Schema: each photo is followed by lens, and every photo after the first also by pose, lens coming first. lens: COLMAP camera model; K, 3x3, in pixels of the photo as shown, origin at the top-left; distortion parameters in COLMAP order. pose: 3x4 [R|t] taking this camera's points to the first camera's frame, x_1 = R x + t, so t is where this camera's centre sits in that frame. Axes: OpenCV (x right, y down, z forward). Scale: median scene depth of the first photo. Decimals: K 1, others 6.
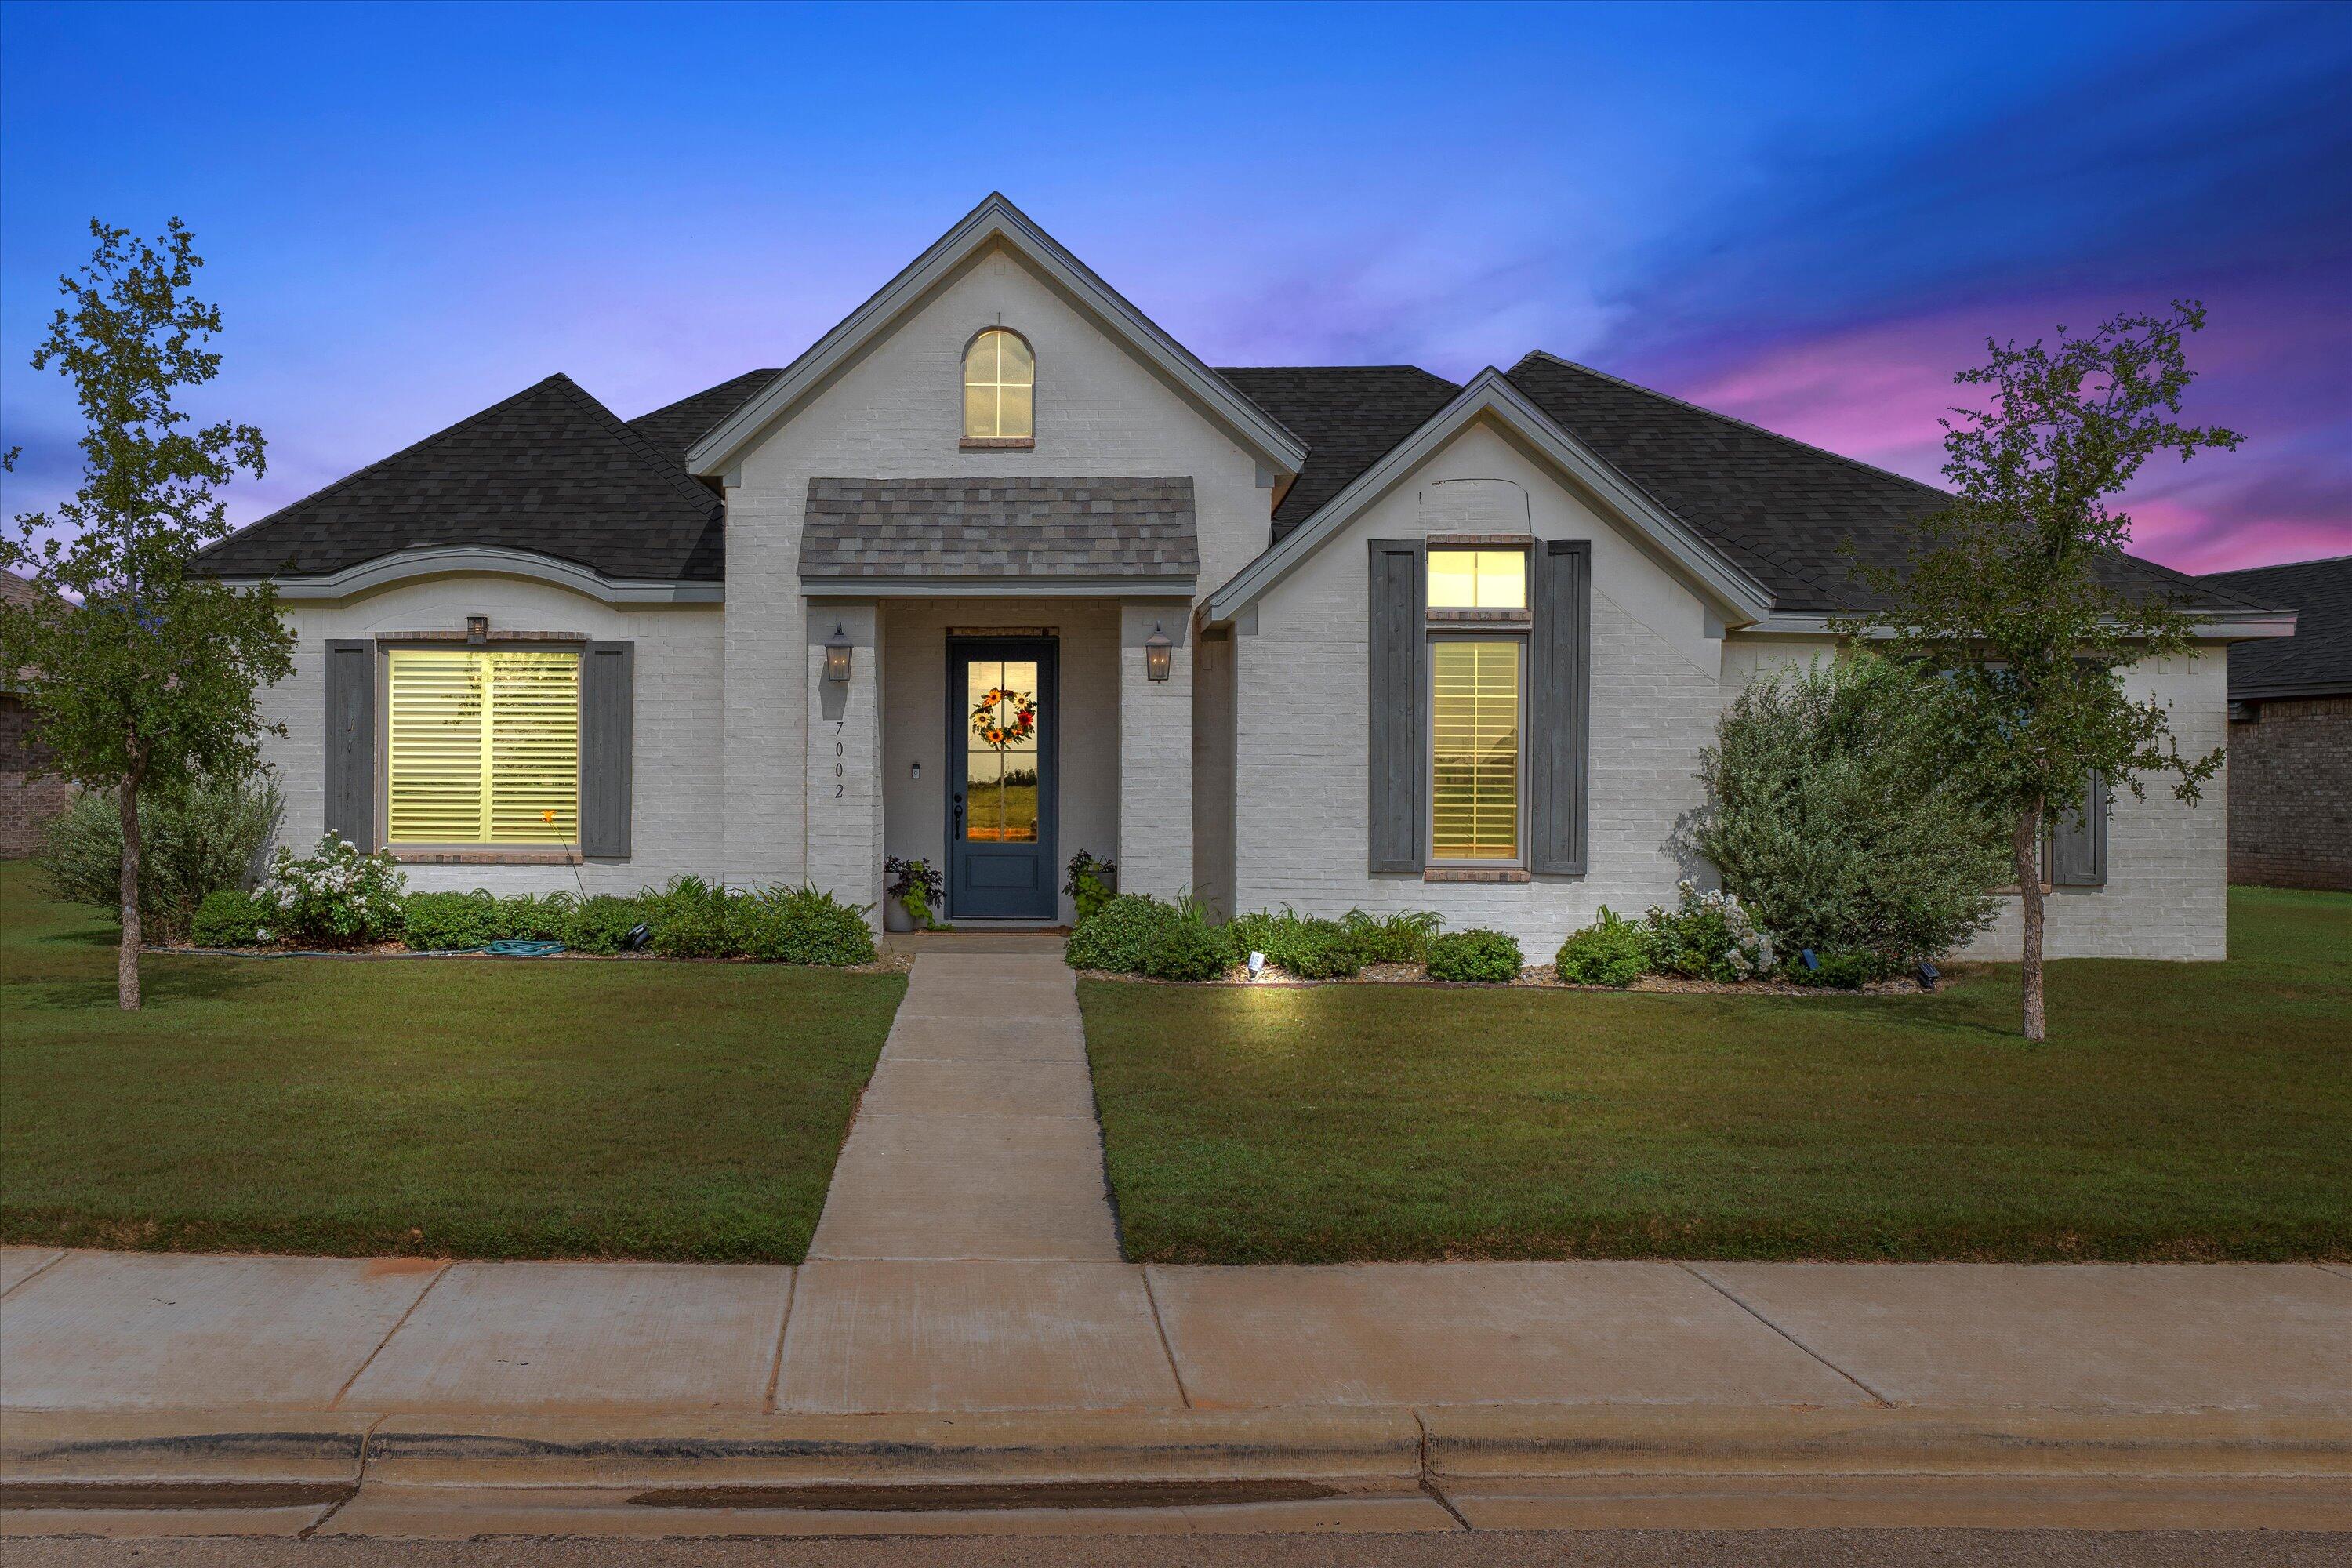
lens RADIAL K [[1099.6, 0, 1180.3], [0, 1099.6, 776.2], [0, 0, 1]] dist [0.000490, 0.000664]
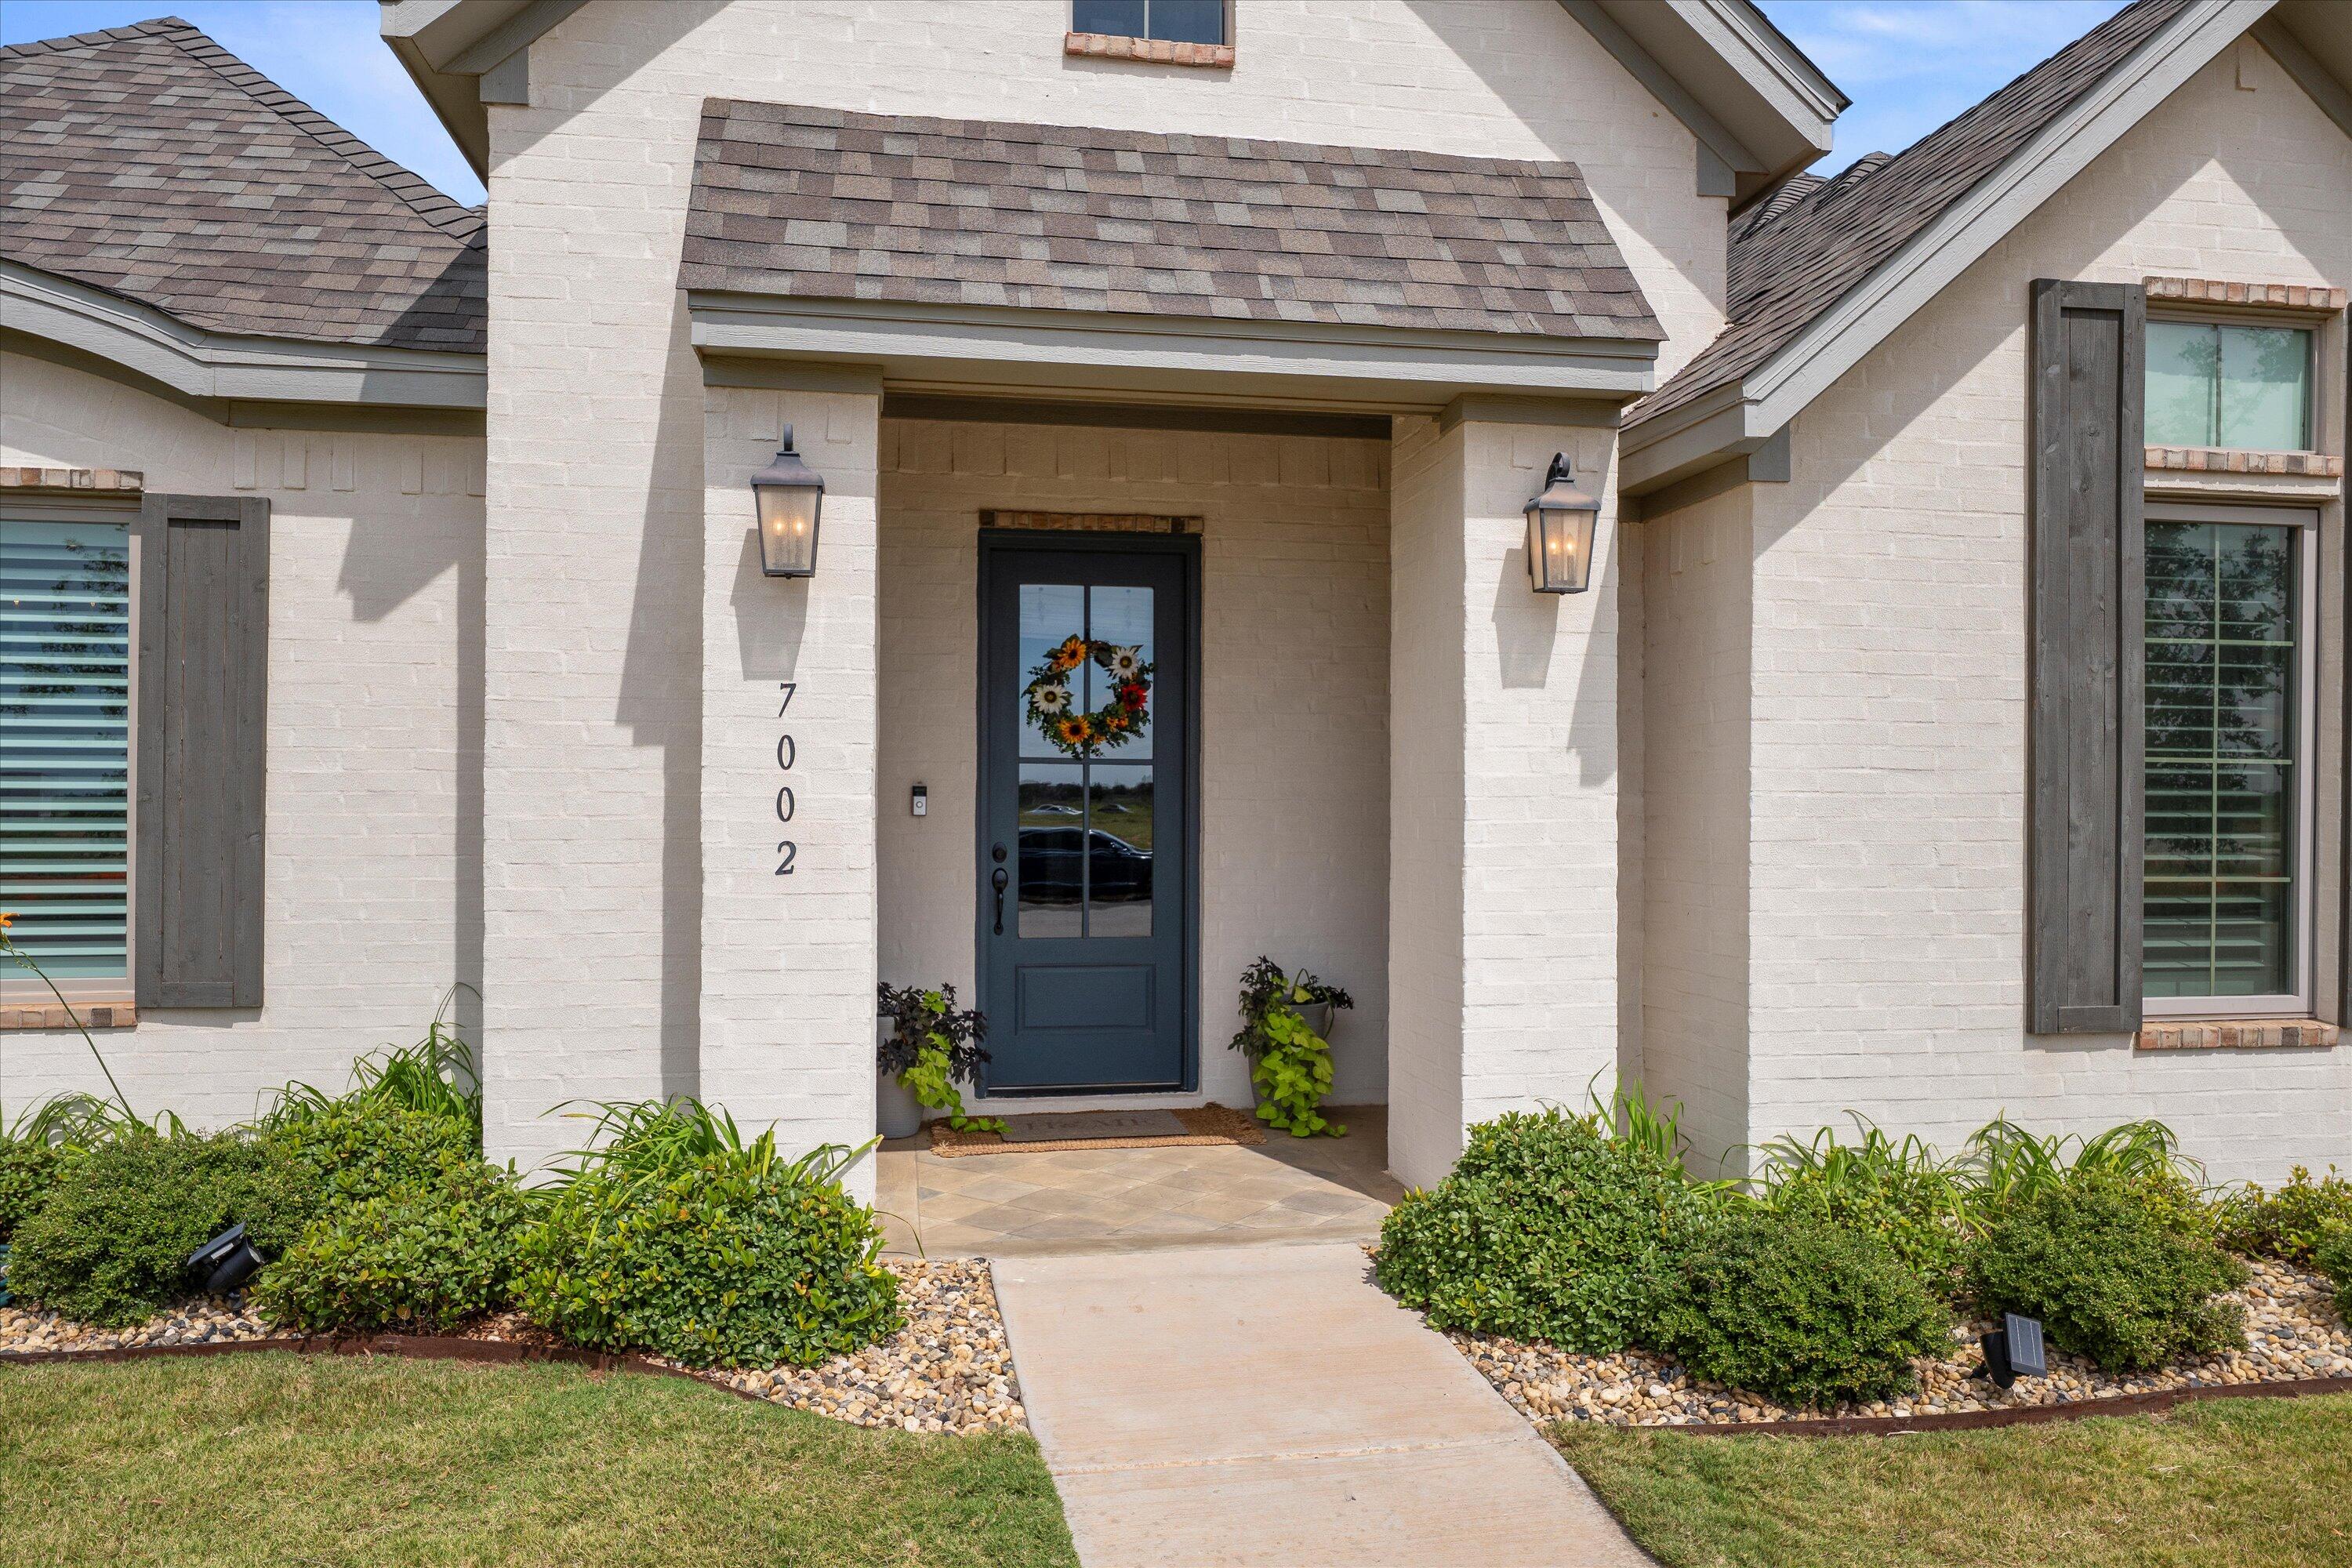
lens RADIAL K [[1099.6, 0, 1170.6], [0, 1099.6, 789.4], [0, 0, 1]] dist [0.000490, 0.000664]
pose [[0.994113, -0.000502, 0.108345, -0.210496], [0.000663, 0.999999, -0.001456, -0.010224], [-0.108344, 0.001519, 0.994112, 0.578303]]
